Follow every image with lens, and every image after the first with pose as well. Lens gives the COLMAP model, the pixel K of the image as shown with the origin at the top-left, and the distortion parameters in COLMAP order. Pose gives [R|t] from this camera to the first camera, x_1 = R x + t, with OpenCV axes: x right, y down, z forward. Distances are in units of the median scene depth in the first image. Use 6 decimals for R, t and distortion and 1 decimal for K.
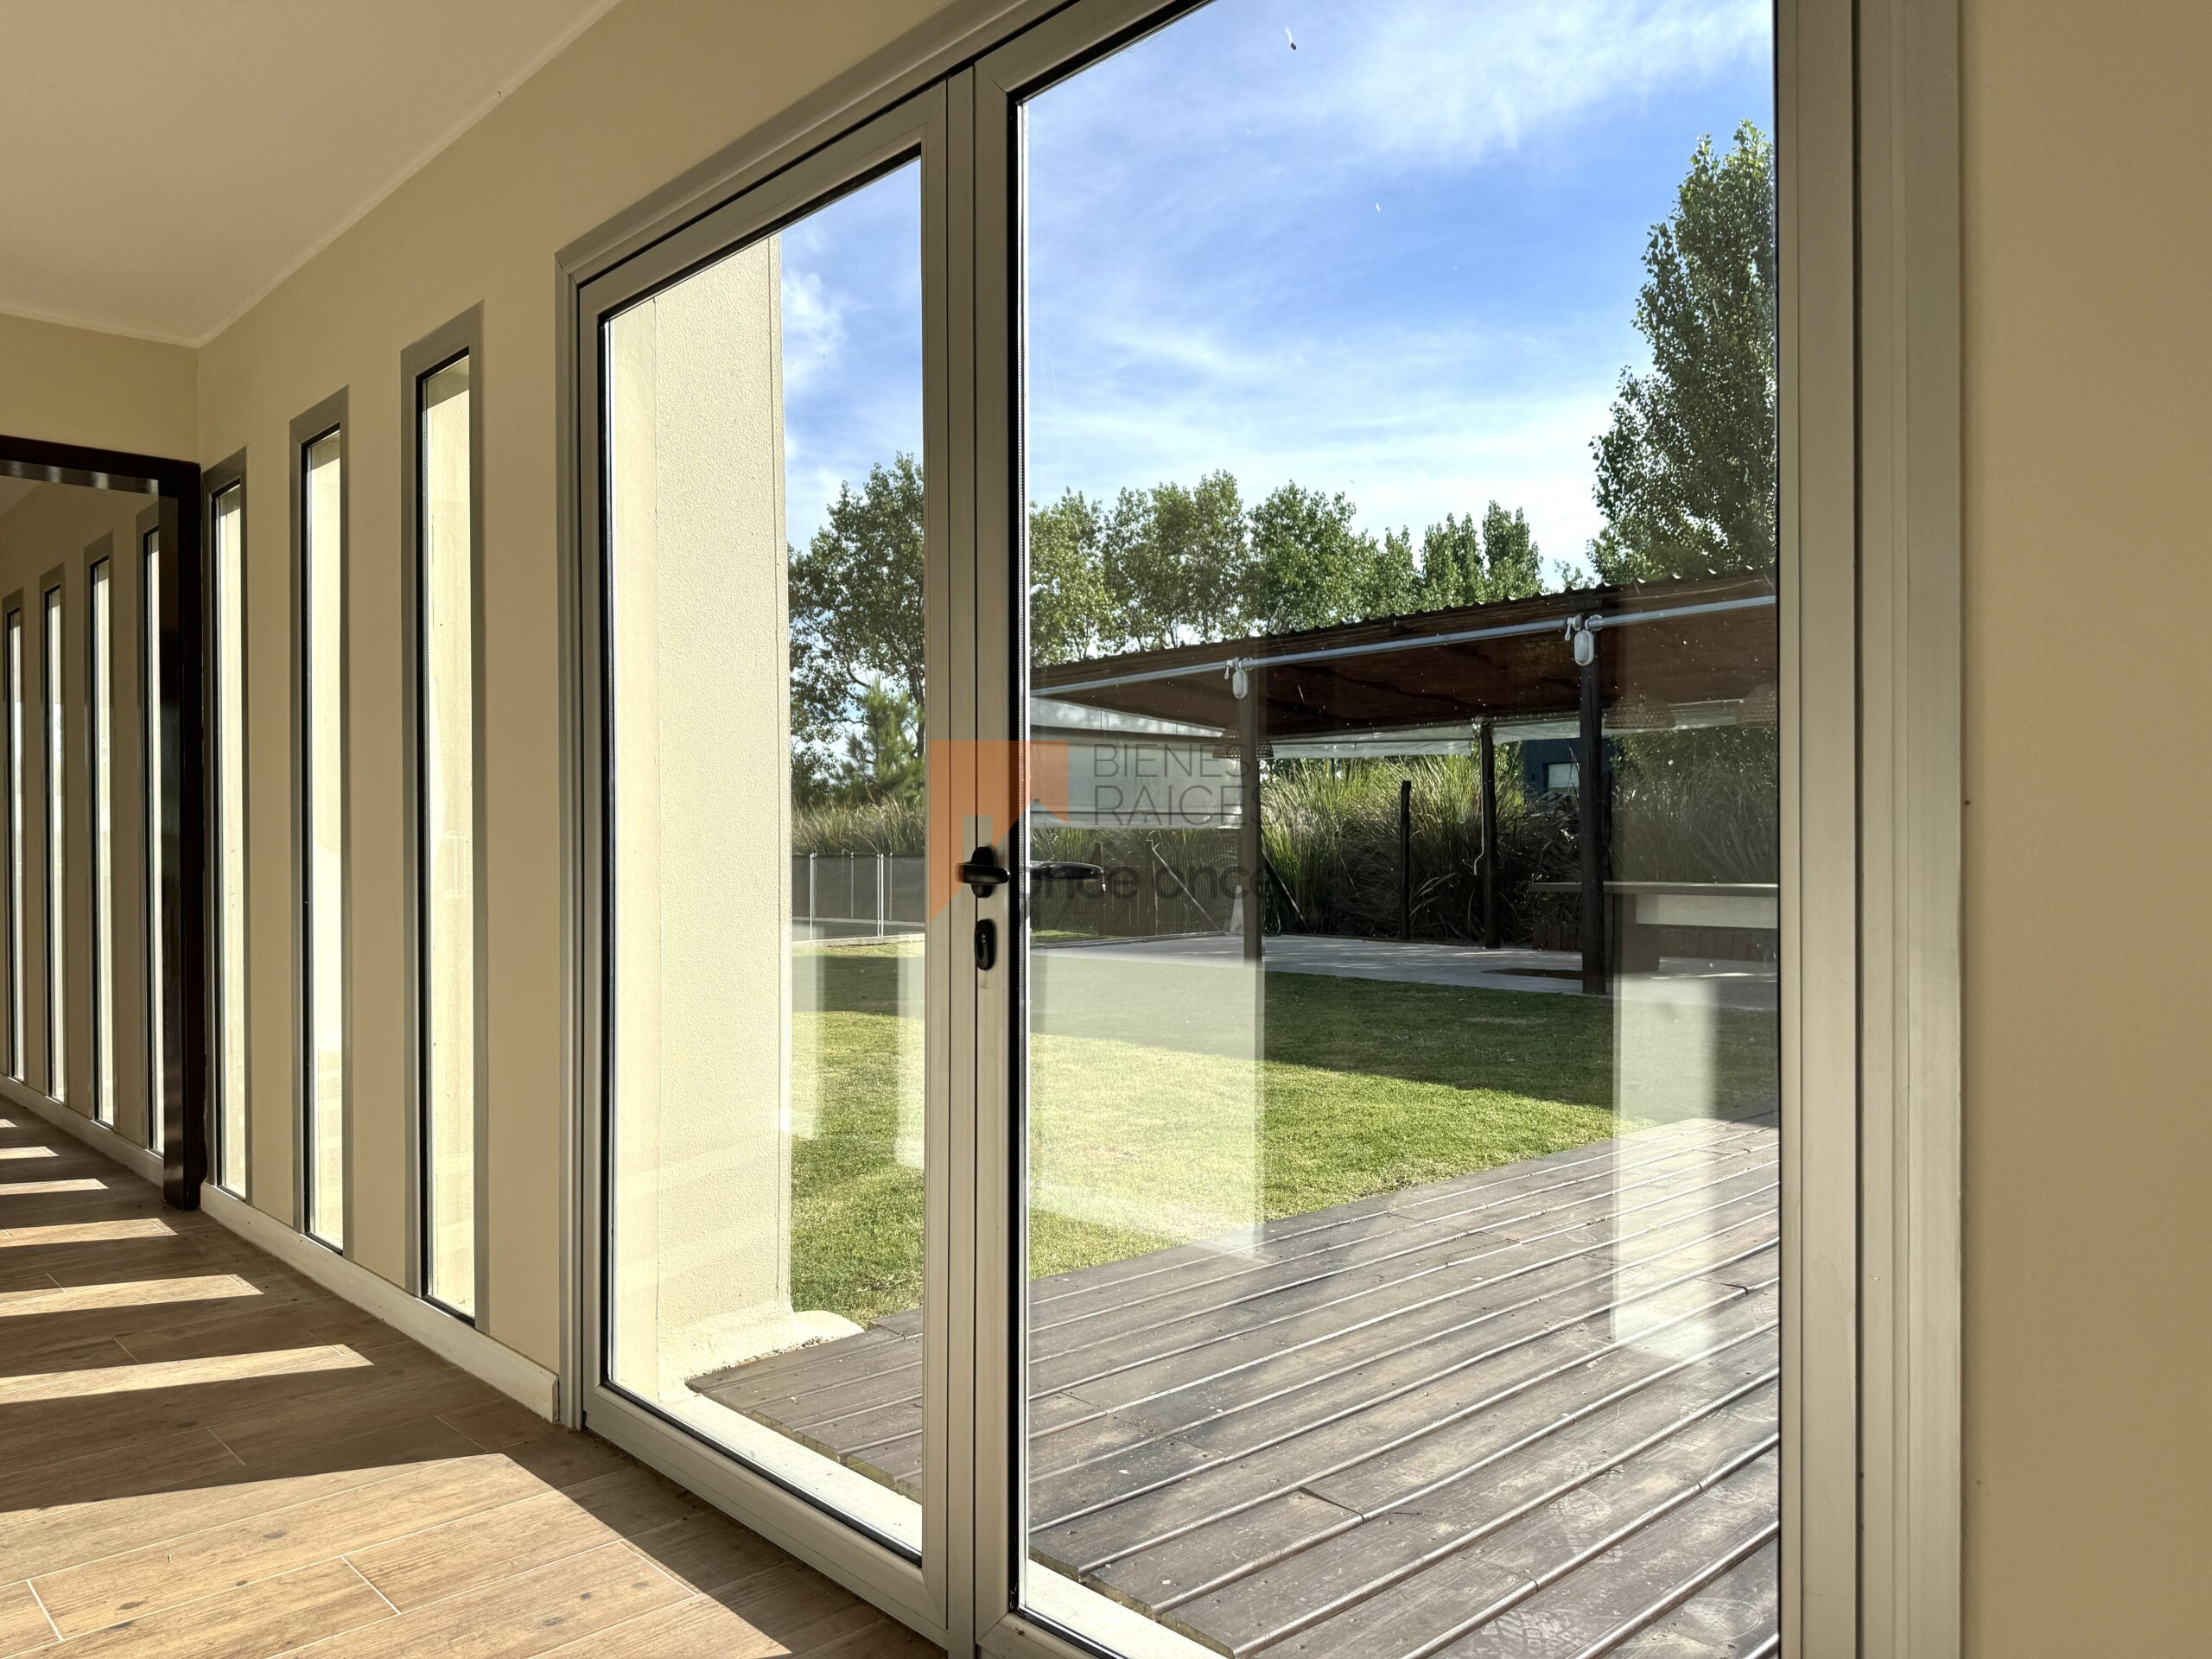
lens RADIAL K [[1577.8, 0, 1106.0], [0, 1577.8, 829.5], [0, 0, 1]] dist [0.000751, 0.000100]
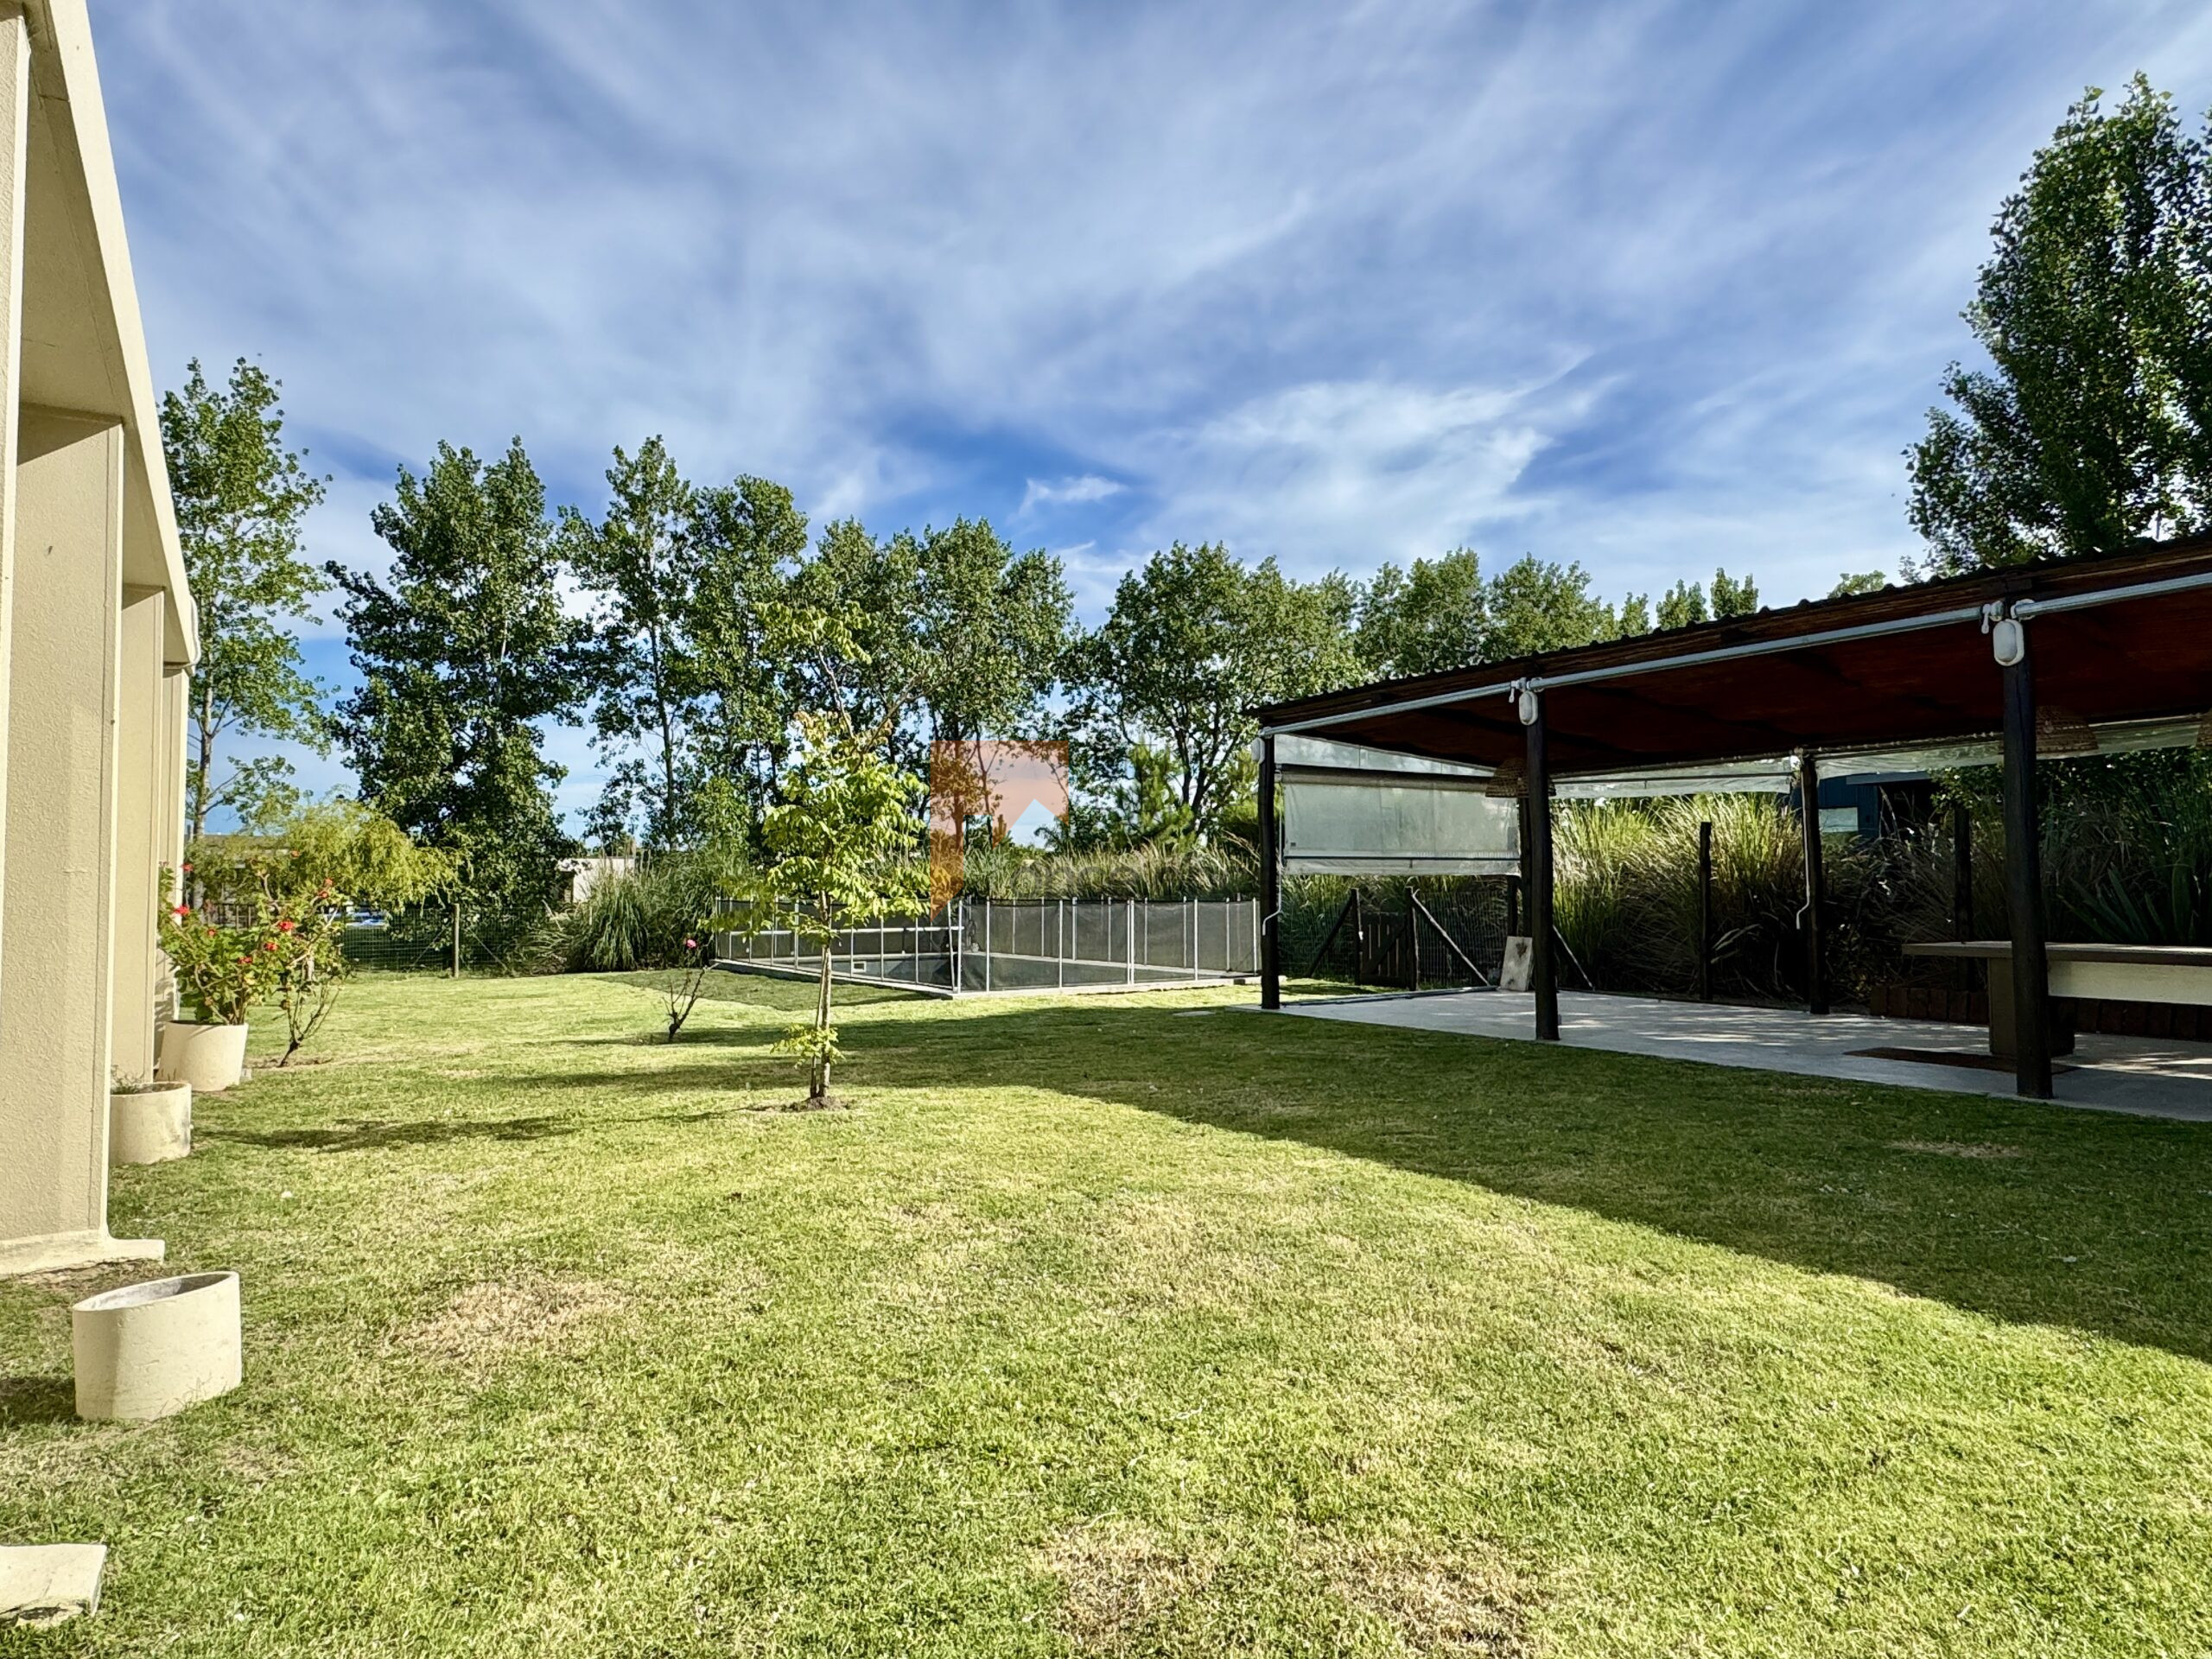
lens RADIAL K [[1330.4, 0, 1108.0], [0, 1330.4, 877.8], [0, 0, 1]] dist [0.060851, 0.000223]
pose [[0.983600, 0.000214, -0.180364, -0.004395], [0.000548, 0.999991, 0.004177, -0.001762], [0.180363, -0.004207, 0.983591, 0.134022]]
